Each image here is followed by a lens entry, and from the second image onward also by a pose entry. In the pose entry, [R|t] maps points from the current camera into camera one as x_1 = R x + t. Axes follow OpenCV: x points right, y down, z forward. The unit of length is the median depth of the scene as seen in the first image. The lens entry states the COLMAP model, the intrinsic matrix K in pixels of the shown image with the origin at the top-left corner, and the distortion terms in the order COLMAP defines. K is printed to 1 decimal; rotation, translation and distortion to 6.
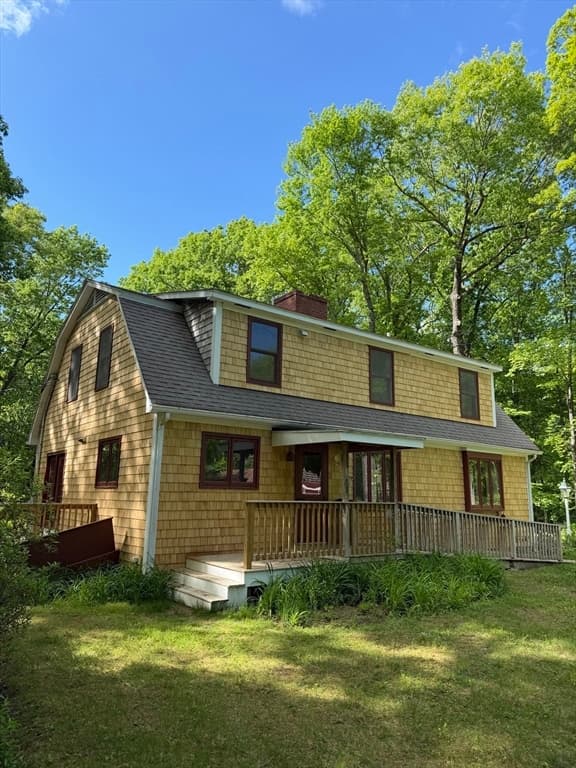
lens RADIAL K [[542.7, 0, 288.0], [0, 542.7, 384.0], [0, 0, 1]] dist [0.050403, -0.050264]
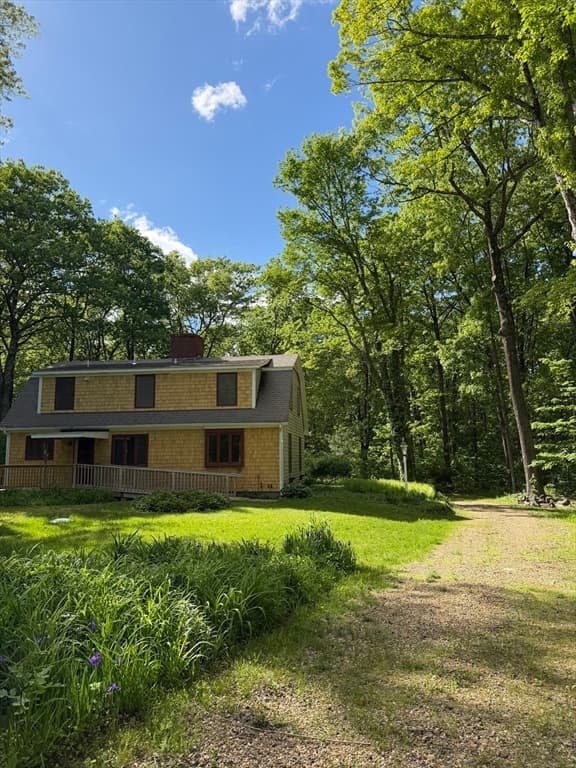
lens RADIAL K [[542.7, 0, 288.0], [0, 542.7, 384.0], [0, 0, 1]] dist [0.050403, -0.050264]
pose [[0.720354, -0.122808, -0.682648, 1.800220], [0.163809, 0.986481, -0.004610, 0.048518], [0.673986, -0.108503, 0.730733, 0.051860]]
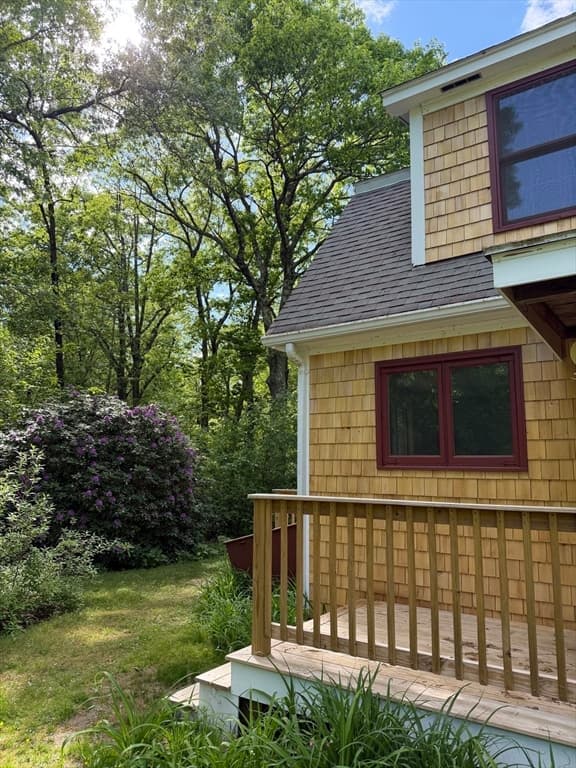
lens RADIAL K [[535.4, 0, 286.7], [0, 535.4, 396.6], [0, 0, 1]] dist [0.002005, -0.023022]
pose [[0.331317, -0.127670, -0.934842, 0.232078], [0.196921, 0.978340, -0.063820, 0.107219], [0.922741, -0.162945, 0.349282, 0.579412]]
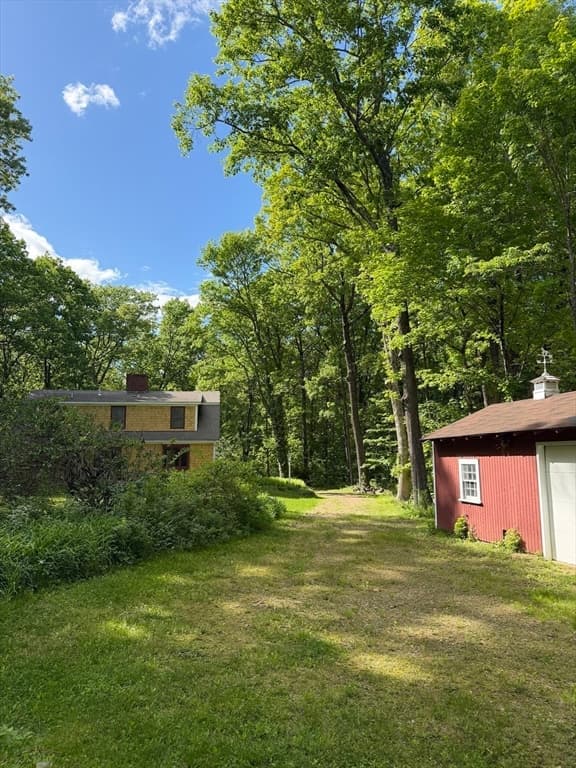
lens RADIAL K [[535.4, 0, 286.7], [0, 535.4, 396.6], [0, 0, 1]] dist [0.002005, -0.023022]
pose [[0.876289, -0.081791, -0.474793, 2.191012], [0.121384, 0.991175, 0.053282, -0.159556], [0.466245, -0.104323, 0.878483, -0.872506]]
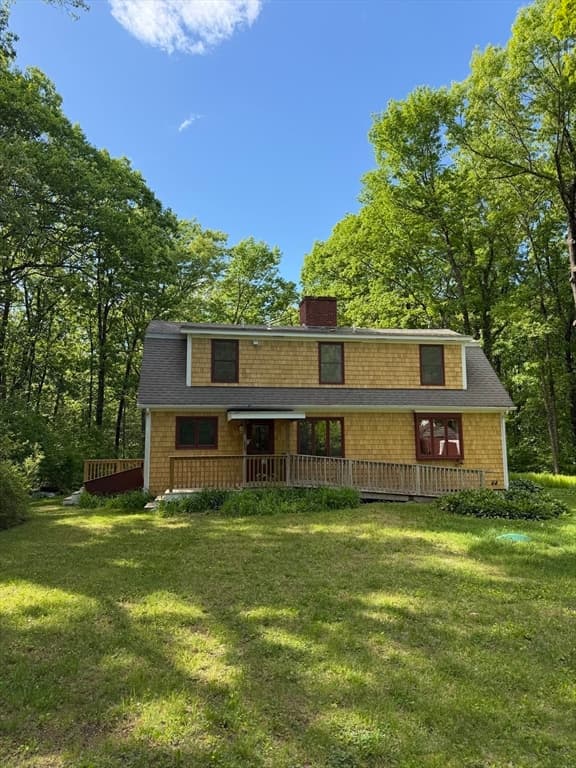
lens RADIAL K [[542.7, 0, 288.0], [0, 542.7, 384.0], [0, 0, 1]] dist [0.050403, -0.050264]
pose [[0.884421, -0.078618, -0.460020, 0.744791], [0.115840, 0.991842, 0.053202, -0.049799], [0.452085, -0.100342, 0.886313, -0.268095]]
